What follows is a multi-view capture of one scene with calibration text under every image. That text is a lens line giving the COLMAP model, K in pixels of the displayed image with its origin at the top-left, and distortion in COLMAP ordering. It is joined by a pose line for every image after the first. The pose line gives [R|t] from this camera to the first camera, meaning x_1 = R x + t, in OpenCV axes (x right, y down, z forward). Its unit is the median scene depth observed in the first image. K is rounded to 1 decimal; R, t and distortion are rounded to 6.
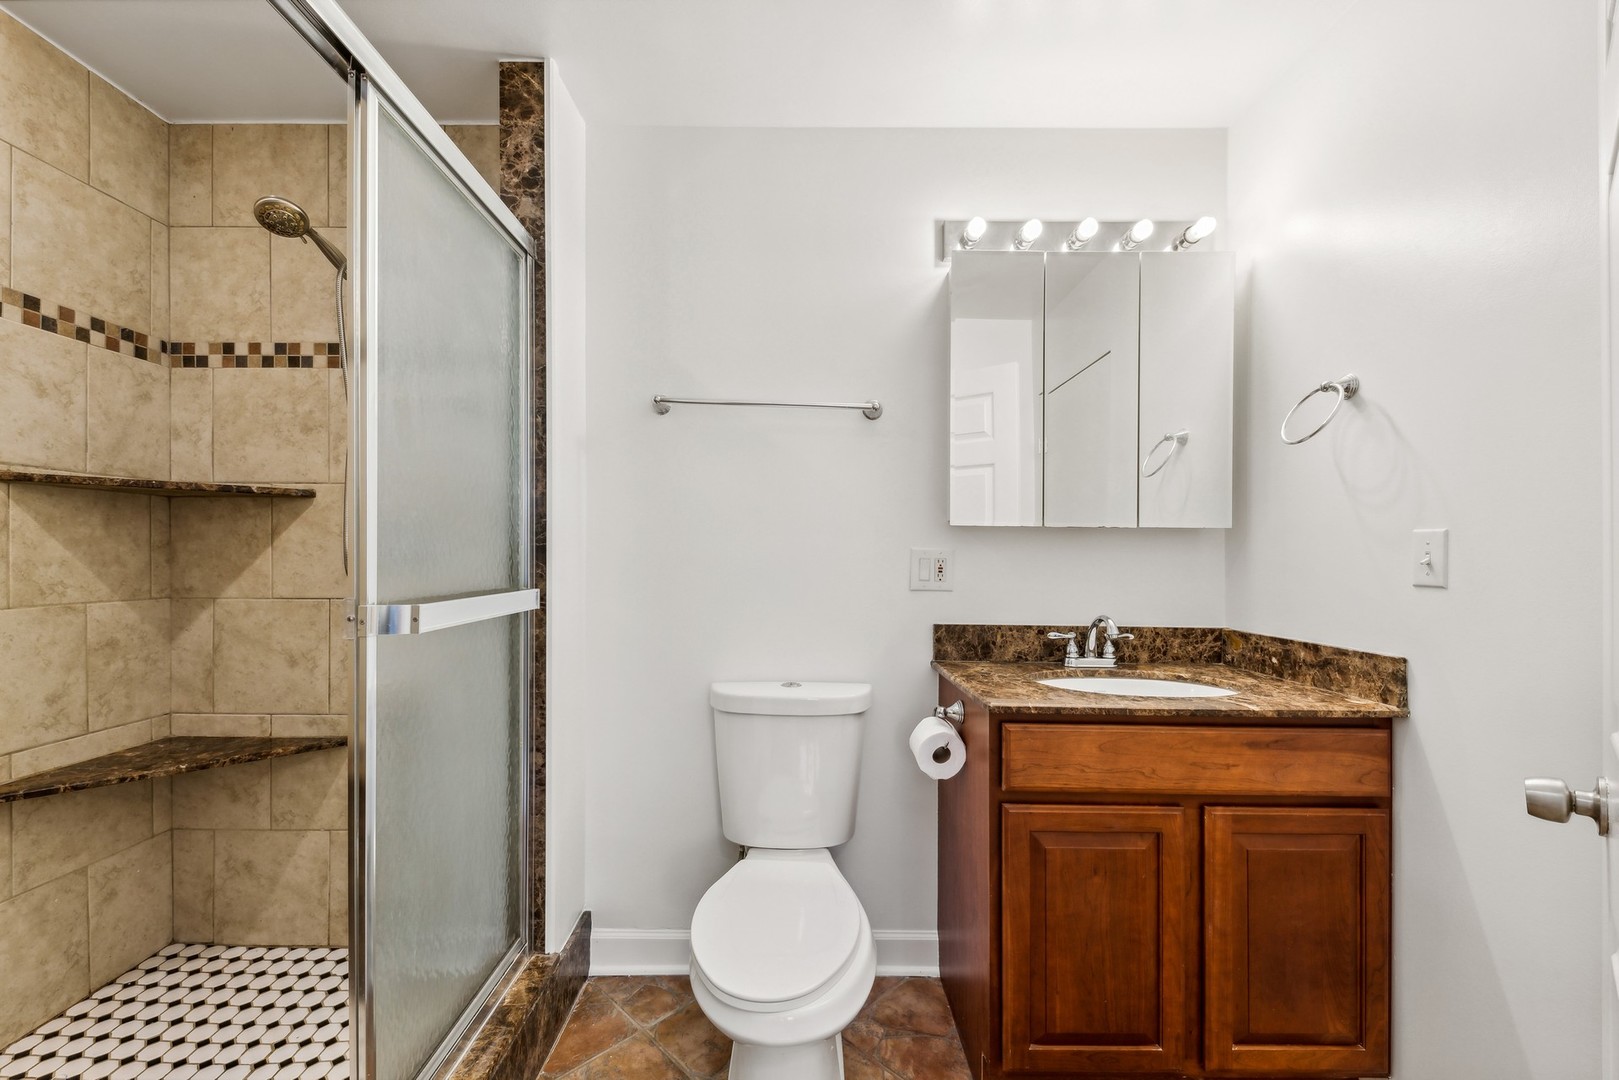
lens RADIAL K [[656.0, 0, 796.0], [0, 656.0, 555.4], [0, 0, 1]] dist [0.007787, -0.003612]
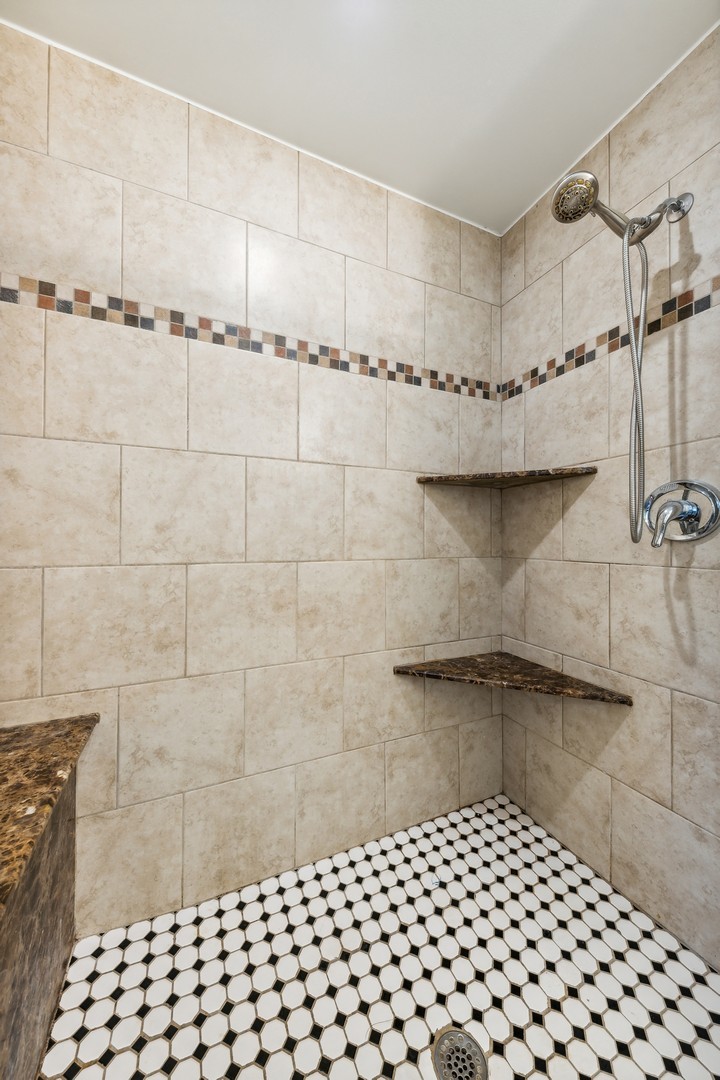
lens RADIAL K [[378.7, 0, 359.3], [0, 378.7, 542.4], [0, 0, 1]] dist [0.005722, -0.000430]
pose [[0.401462, 0.002014, -0.915873, -0.330077], [0.001926, 0.999994, 0.003043, 0.031458], [0.915874, -0.002985, 0.401456, 0.403557]]
